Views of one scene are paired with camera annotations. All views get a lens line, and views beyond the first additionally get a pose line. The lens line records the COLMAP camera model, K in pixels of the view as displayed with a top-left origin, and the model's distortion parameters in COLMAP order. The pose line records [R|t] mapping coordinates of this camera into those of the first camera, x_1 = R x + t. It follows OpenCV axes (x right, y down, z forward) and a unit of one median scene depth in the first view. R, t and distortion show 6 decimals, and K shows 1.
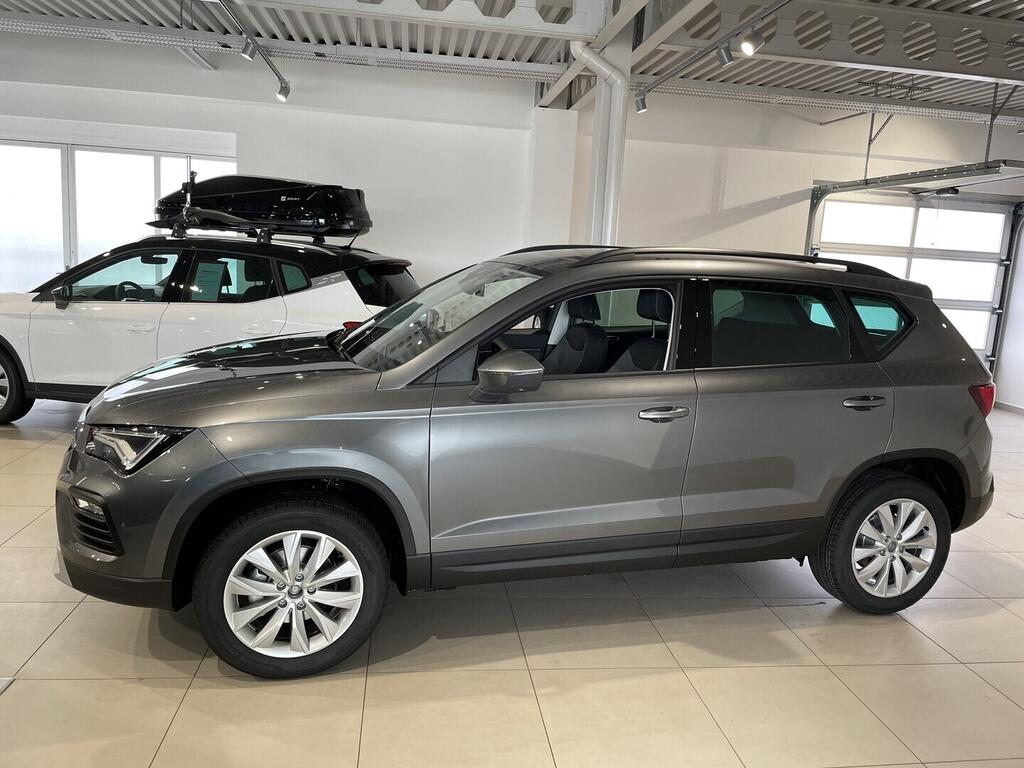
lens RADIAL K [[774.8, 0, 511.7], [0, 774.8, 386.2], [0, 0, 1]] dist [0.048329, -0.049799]
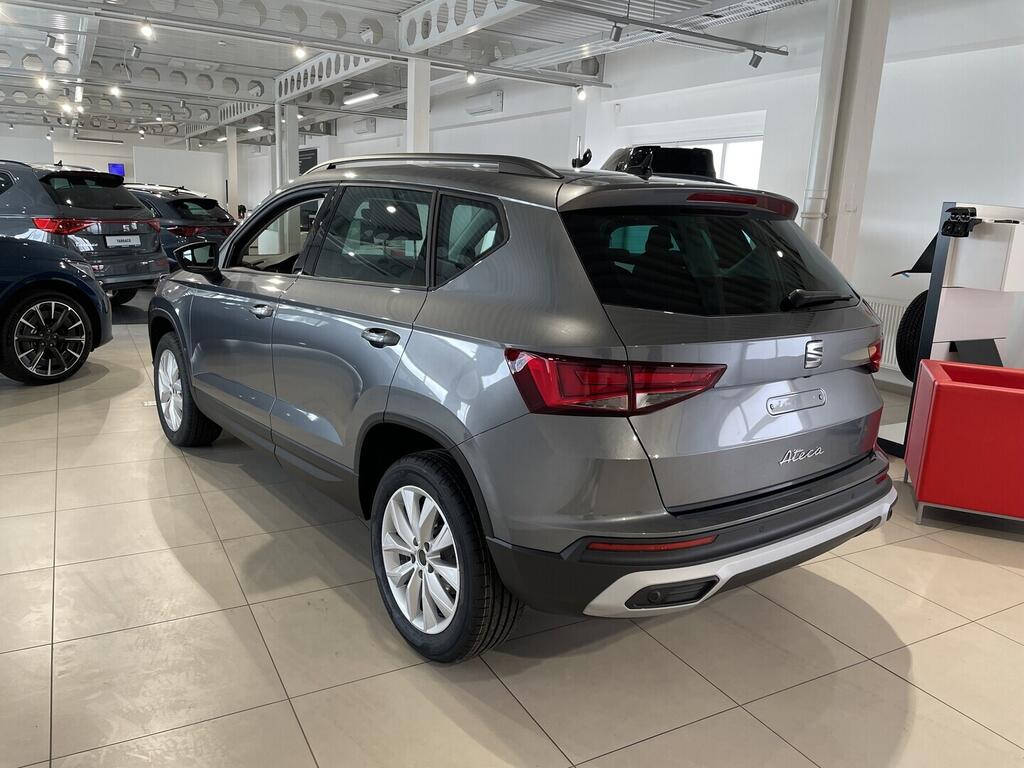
lens RADIAL K [[774.8, 0, 512.9], [0, 774.8, 381.4], [0, 0, 1]] dist [0.048329, -0.049799]
pose [[0.376280, 0.165868, -0.911538, 0.709406], [-0.195354, 0.975930, 0.096943, -0.019134], [0.905677, 0.141595, 0.399625, 0.490255]]
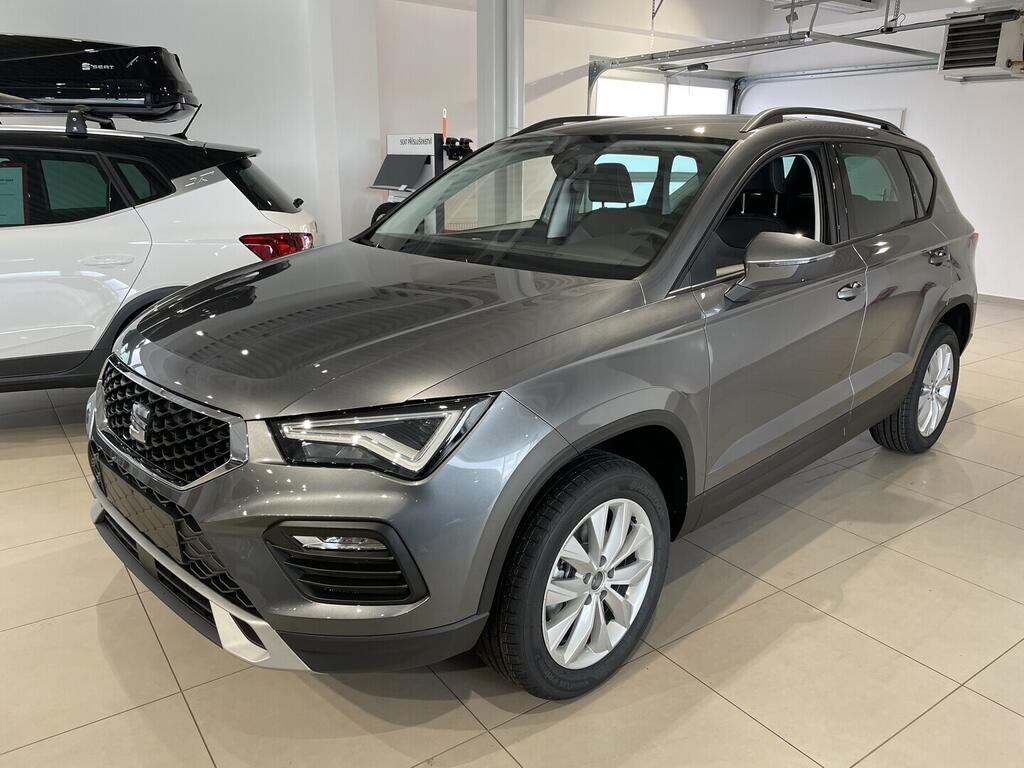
lens RADIAL K [[774.8, 0, 513.2], [0, 774.8, 383.6], [0, 0, 1]] dist [0.048329, -0.049799]
pose [[0.885050, -0.174099, 0.431713, -0.319365], [0.118257, 0.981092, 0.153212, -0.025248], [-0.450225, -0.084547, 0.888904, 0.186580]]
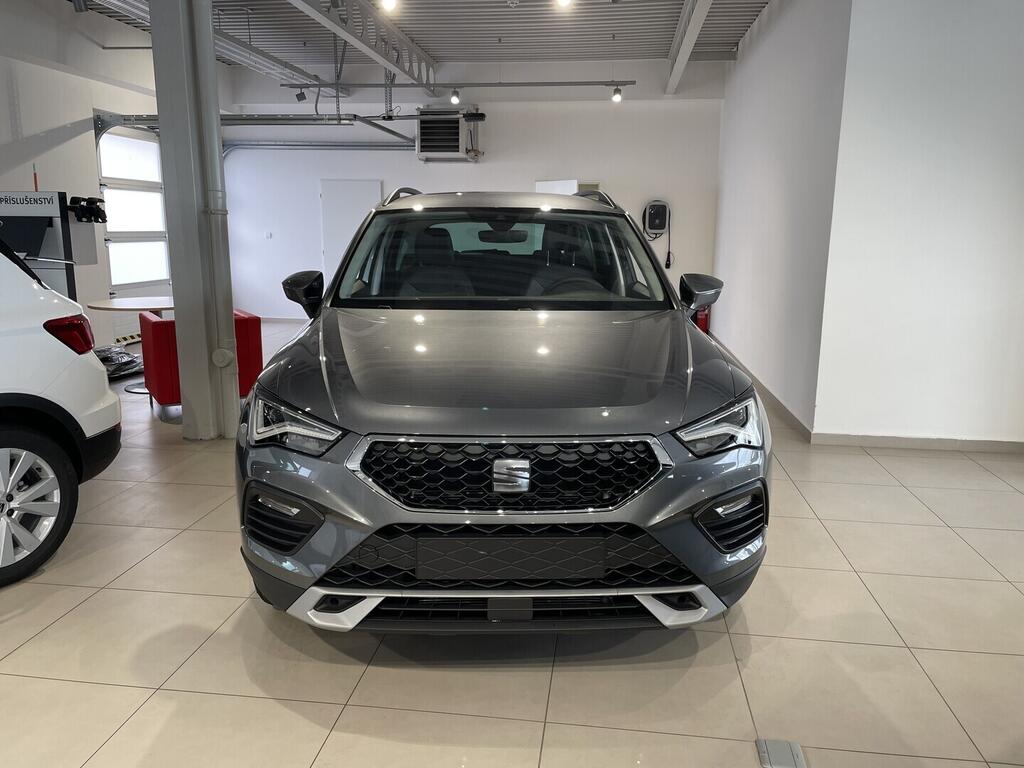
lens RADIAL K [[774.8, 0, 519.5], [0, 774.8, 380.1], [0, 0, 1]] dist [0.048329, -0.049799]
pose [[0.260301, -0.244593, 0.934033, -0.650004], [0.171678, 0.963691, 0.204516, -0.092562], [-0.950142, 0.107117, 0.292841, 0.453678]]
